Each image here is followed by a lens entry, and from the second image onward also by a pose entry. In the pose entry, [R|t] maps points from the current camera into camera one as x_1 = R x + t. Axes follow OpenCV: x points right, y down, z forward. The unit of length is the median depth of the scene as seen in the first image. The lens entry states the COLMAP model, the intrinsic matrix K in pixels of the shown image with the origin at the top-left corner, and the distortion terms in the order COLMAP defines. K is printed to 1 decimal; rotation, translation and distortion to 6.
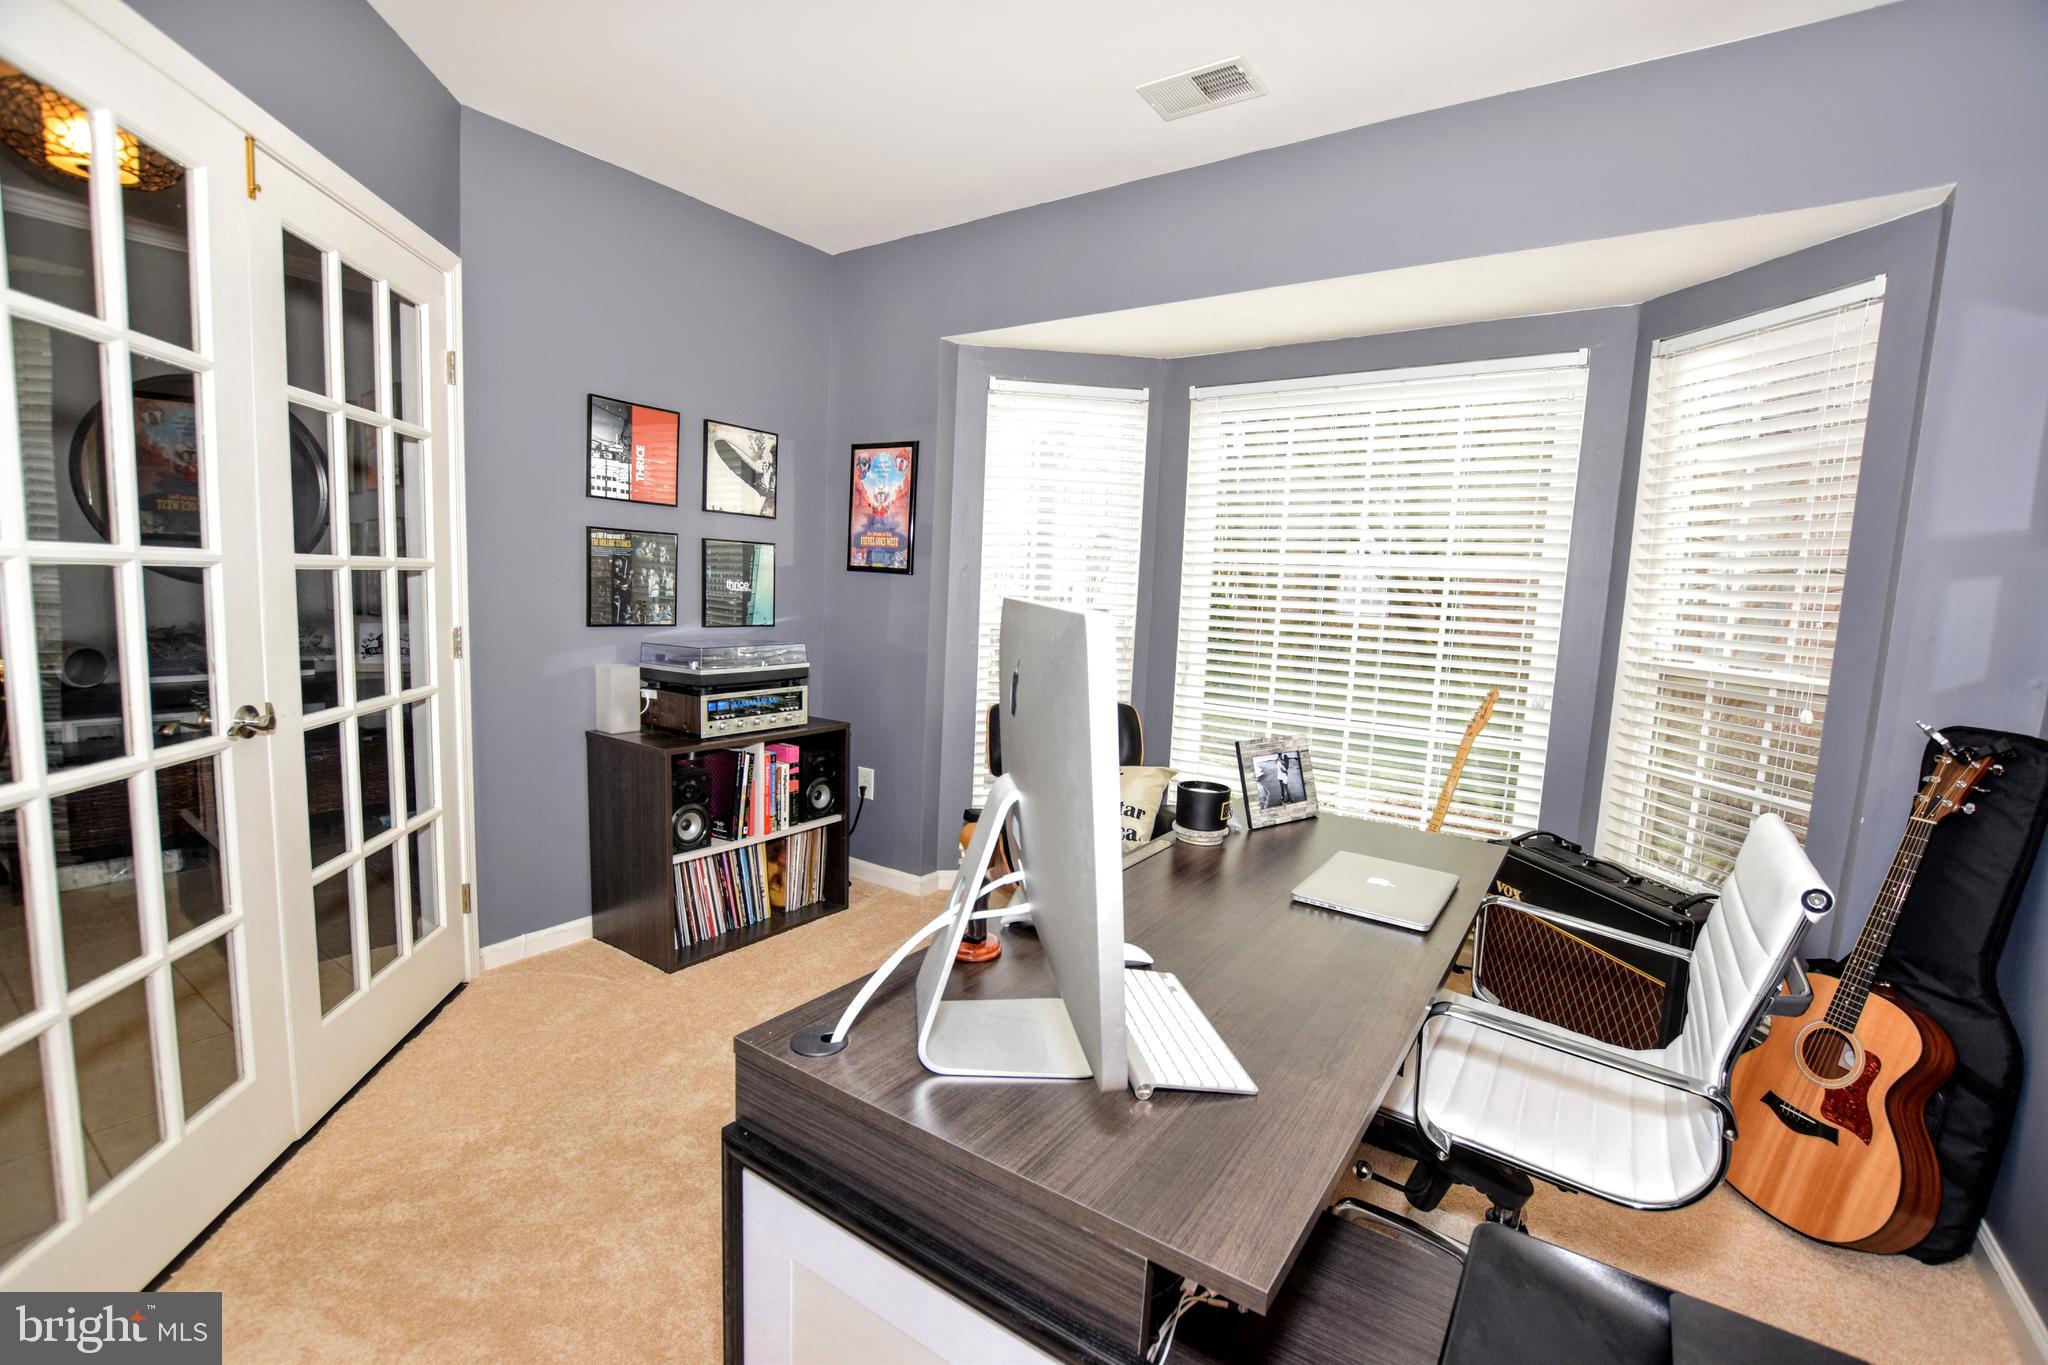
lens RADIAL K [[905.6, 0, 1029.6], [0, 905.6, 691.3], [0, 0, 1]] dist [-0.021707, 0.000628]
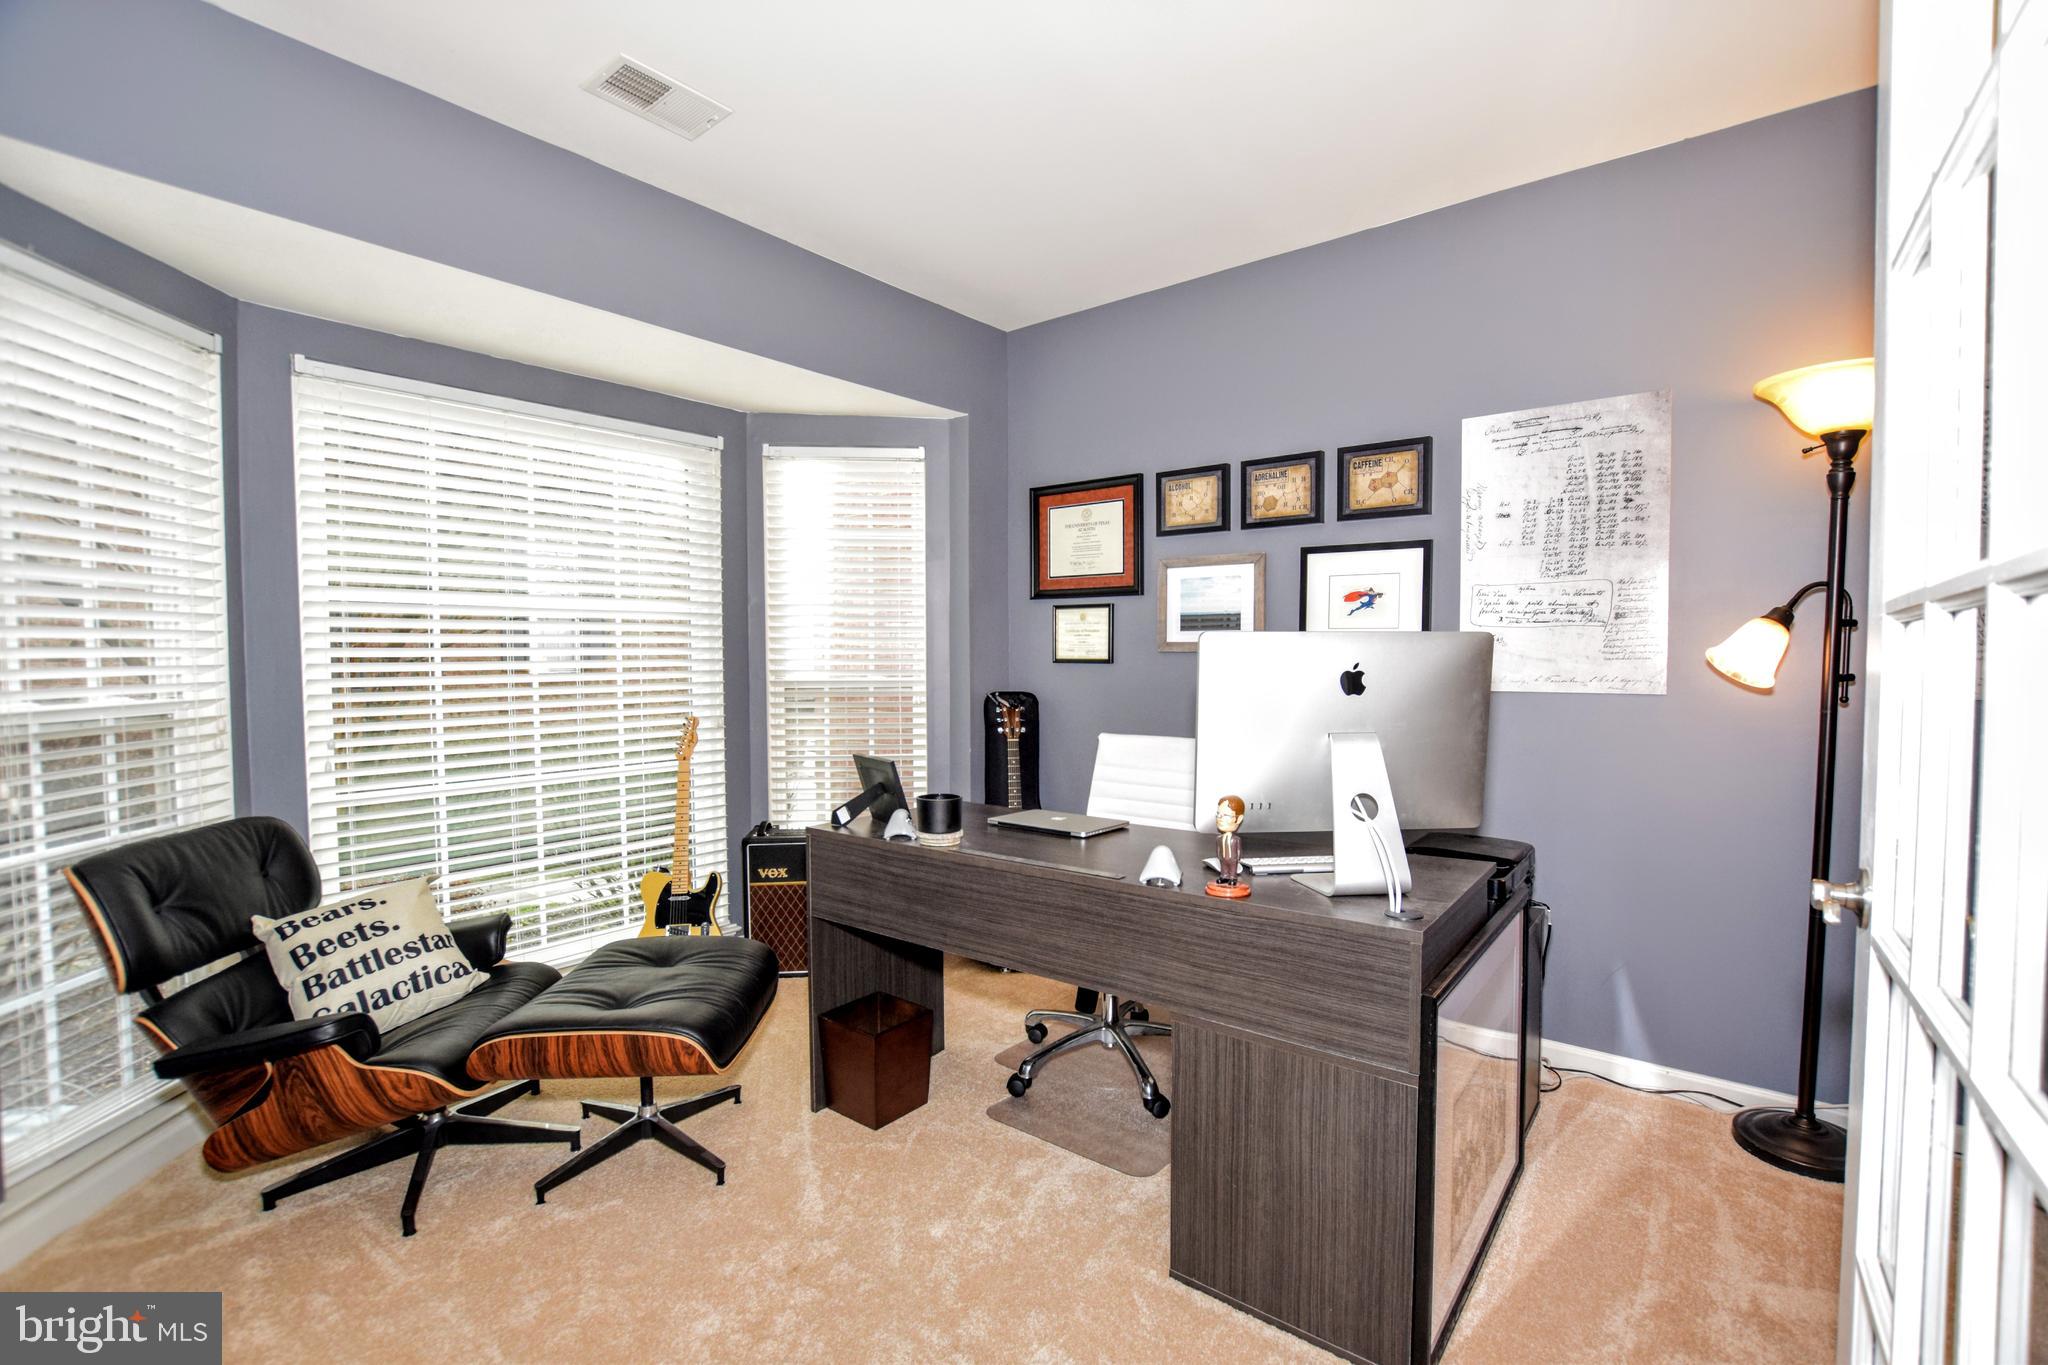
lens RADIAL K [[945.8, 0, 1024.0], [0, 945.8, 682.5], [0, 0, 1]] dist [0.034157, -0.000152]
pose [[0.063271, -0.082639, 0.994569, -0.624102], [0.117351, 0.990268, 0.074816, -0.078956], [-0.991073, 0.111980, 0.072353, 0.444751]]
